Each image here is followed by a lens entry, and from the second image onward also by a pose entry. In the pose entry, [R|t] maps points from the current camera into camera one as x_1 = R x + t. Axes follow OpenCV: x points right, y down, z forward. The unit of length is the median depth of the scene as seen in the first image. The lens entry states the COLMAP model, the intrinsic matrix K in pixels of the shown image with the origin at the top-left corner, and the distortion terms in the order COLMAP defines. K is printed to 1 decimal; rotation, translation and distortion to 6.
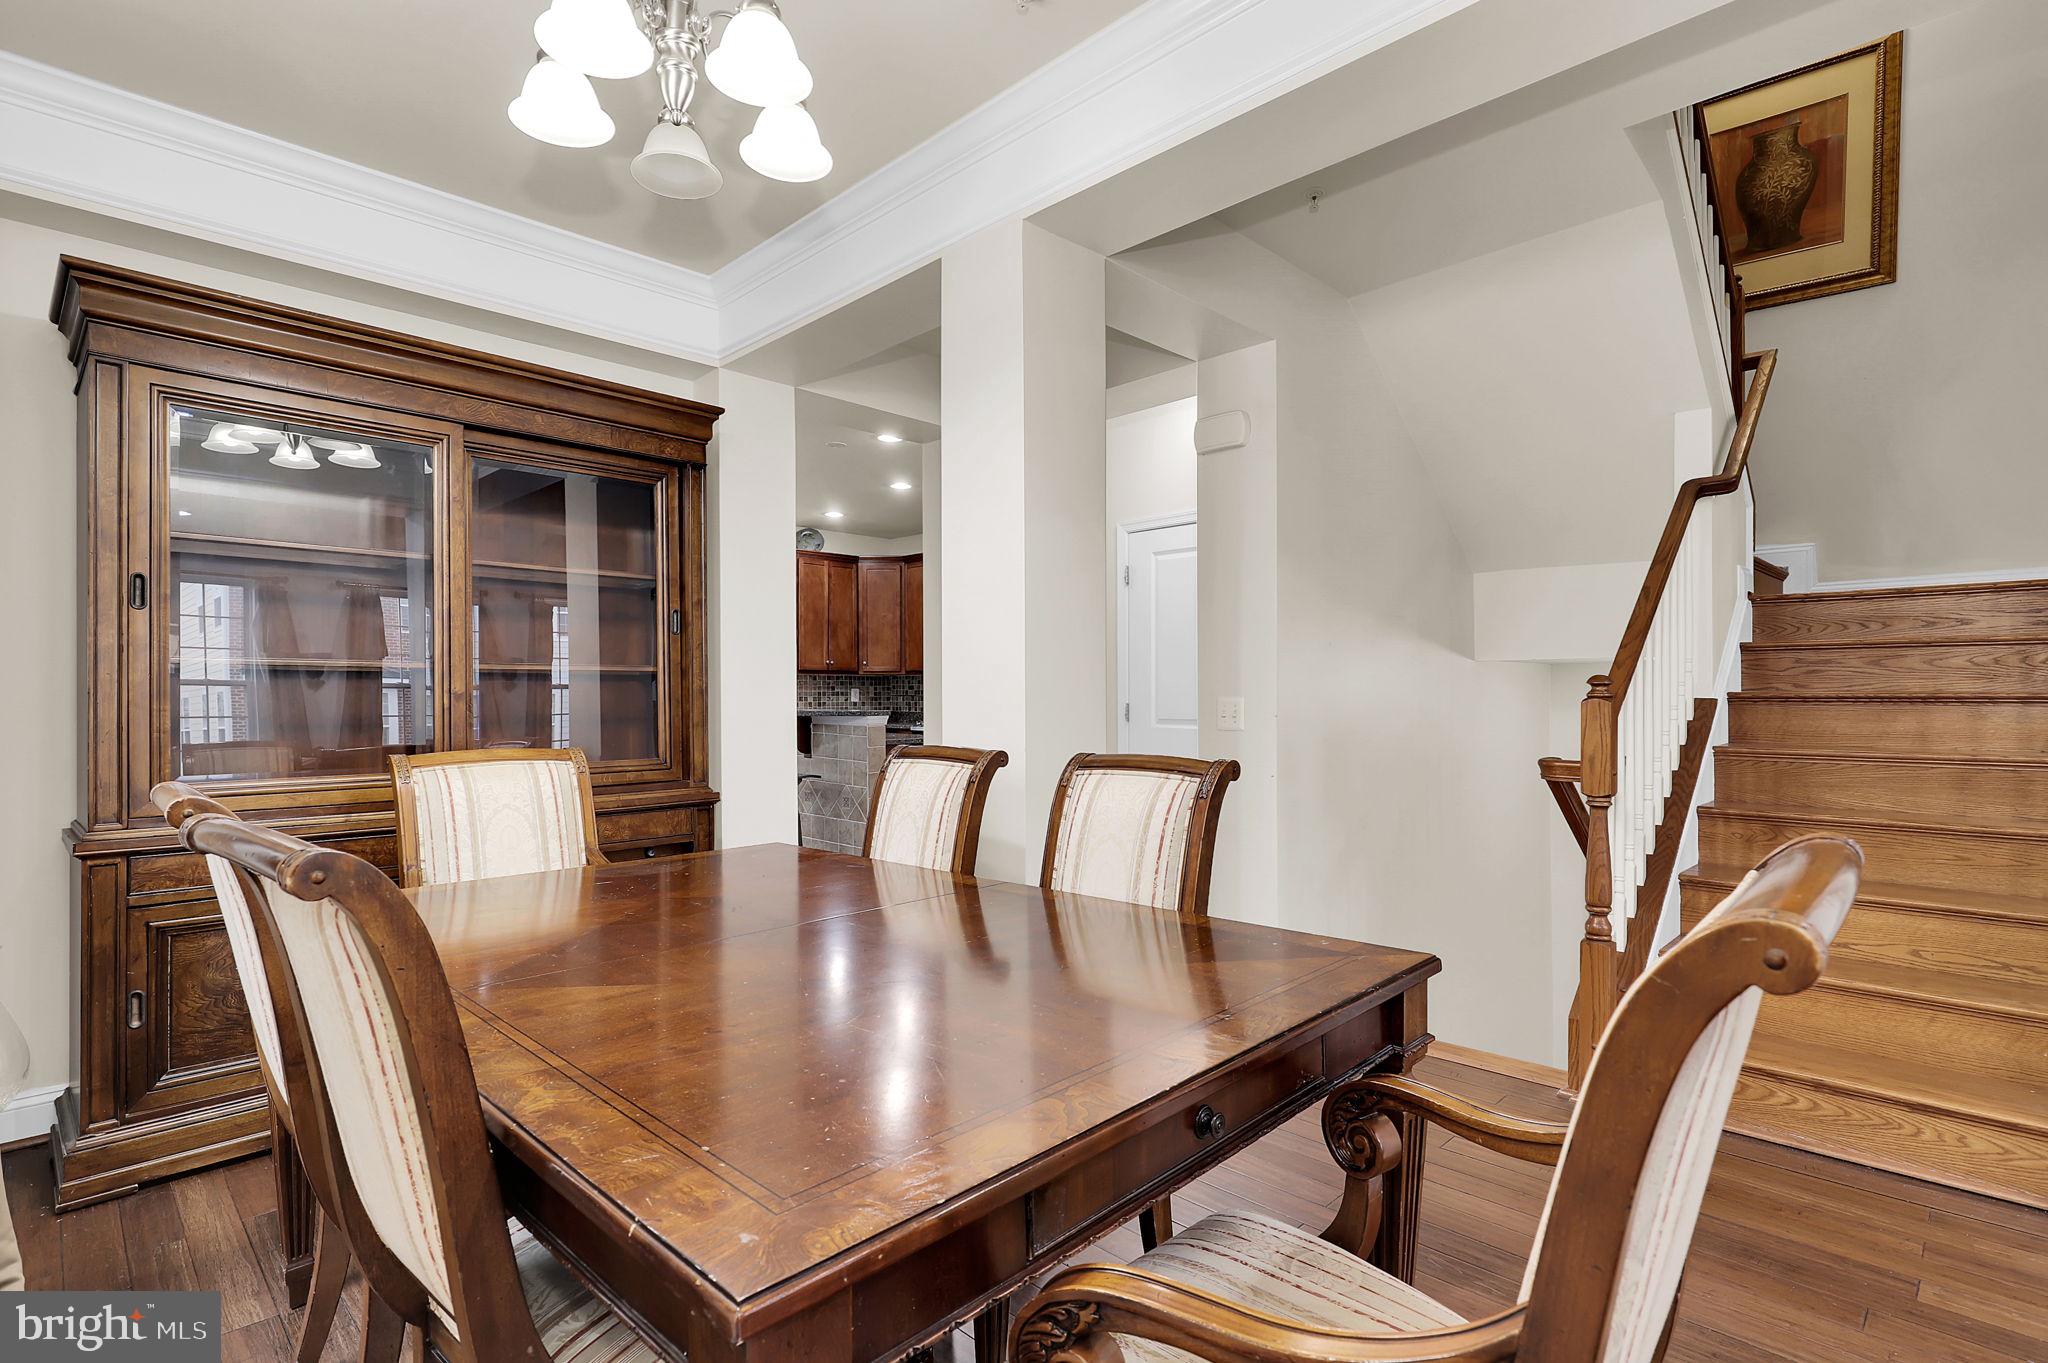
lens RADIAL K [[955.4, 0, 1026.1], [0, 955.4, 693.7], [0, 0, 1]] dist [-0.000024, -0.000026]
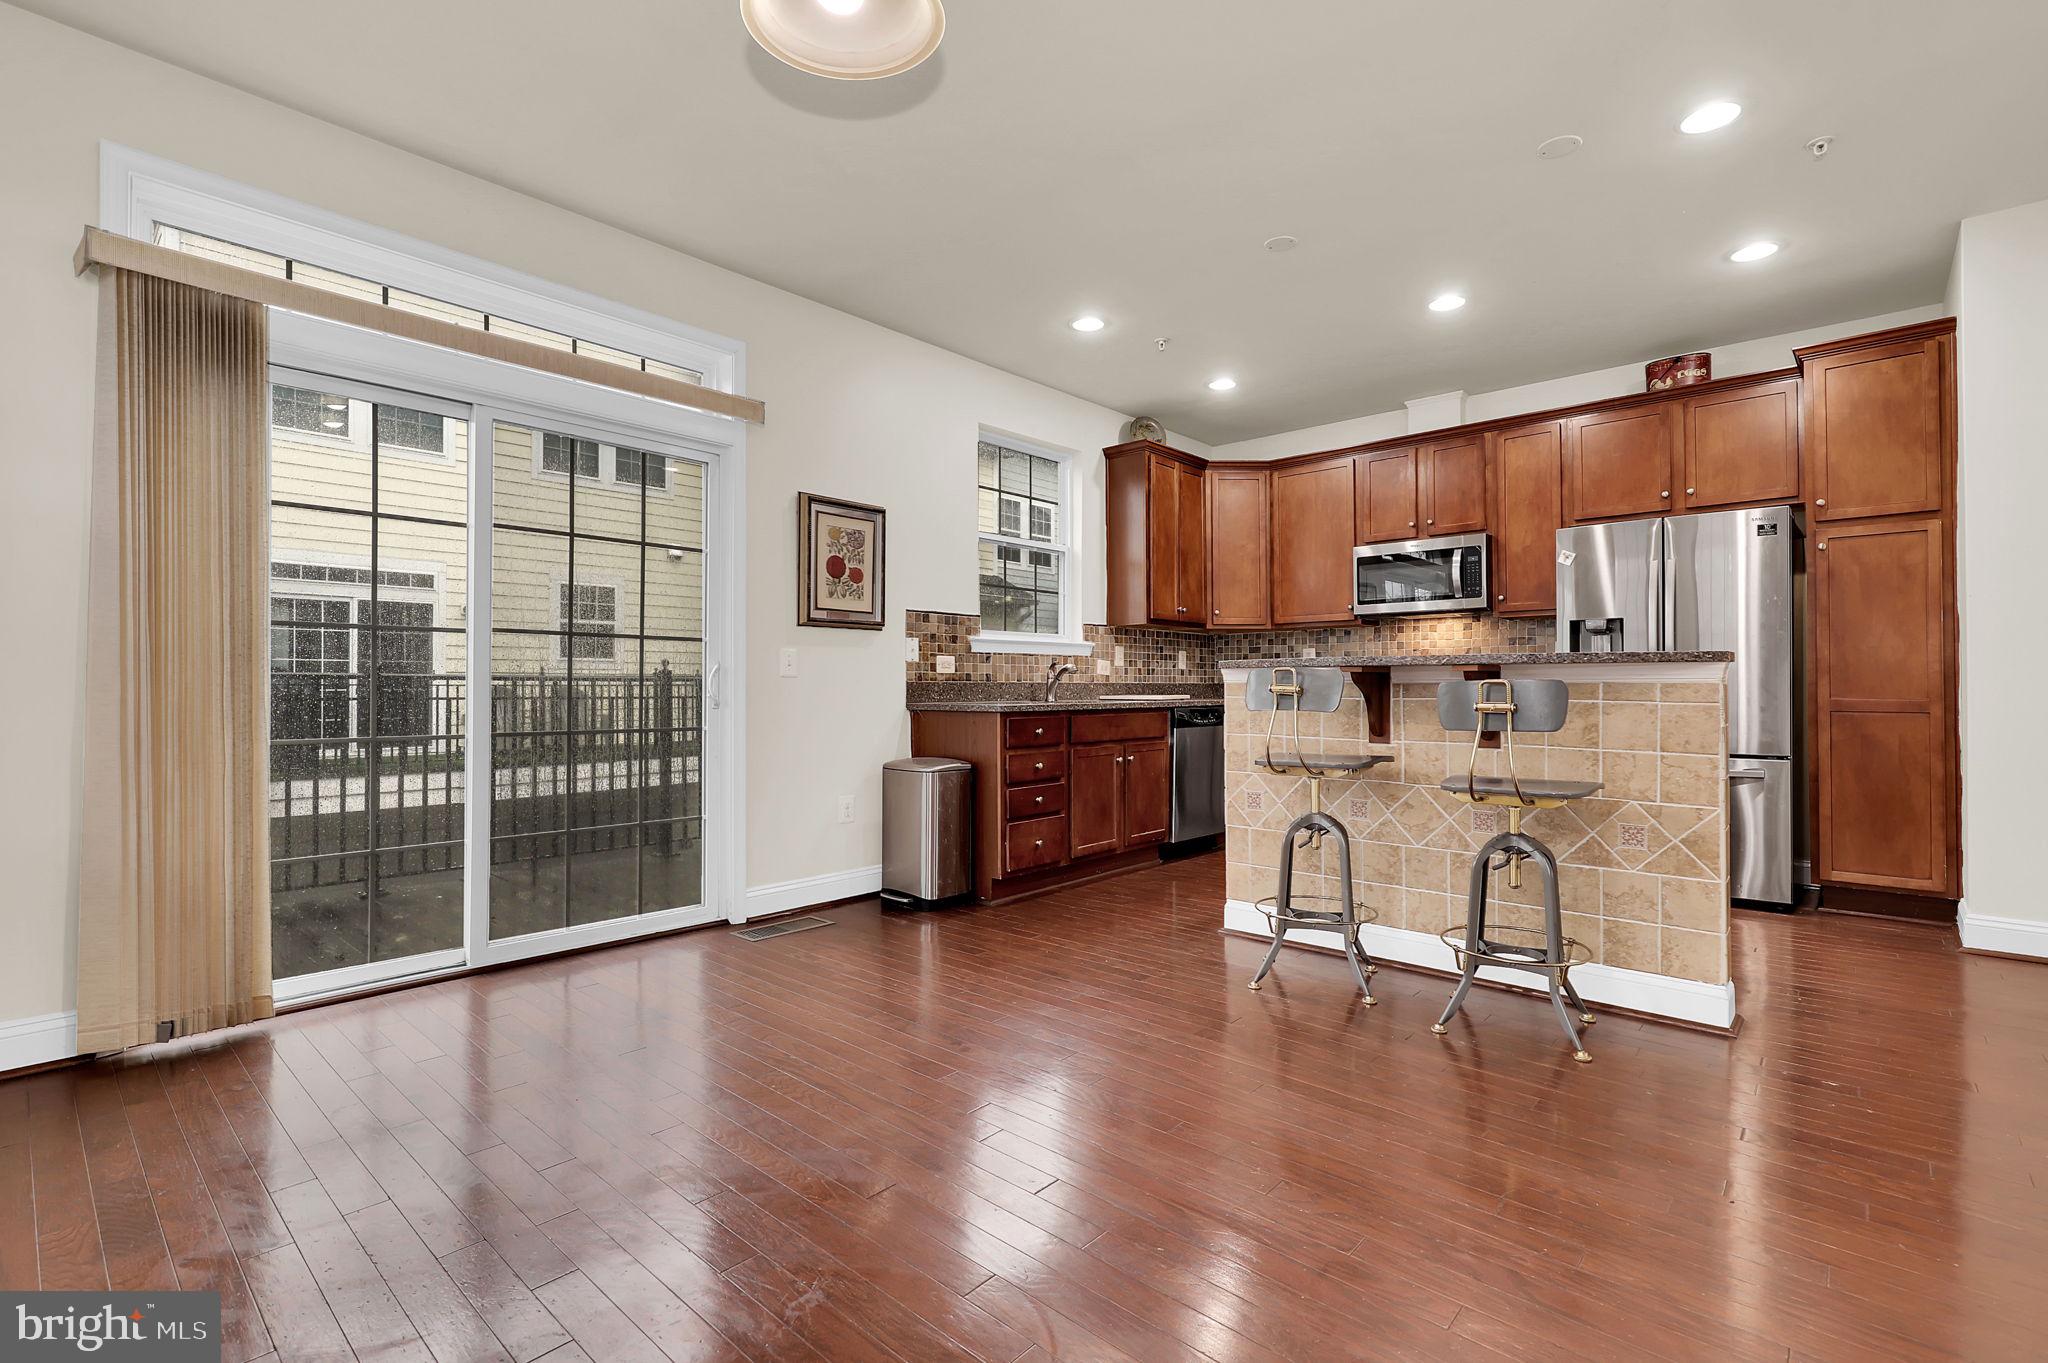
lens RADIAL K [[932.9, 0, 1022.7], [0, 932.9, 687.4], [0, 0, 1]] dist [-0.000491, -0.000135]
pose [[0.999211, 0.004257, 0.039475, -0.339139], [-0.004366, 0.999987, 0.002675, 0.021578], [-0.039463, -0.002845, 0.999217, 0.324386]]
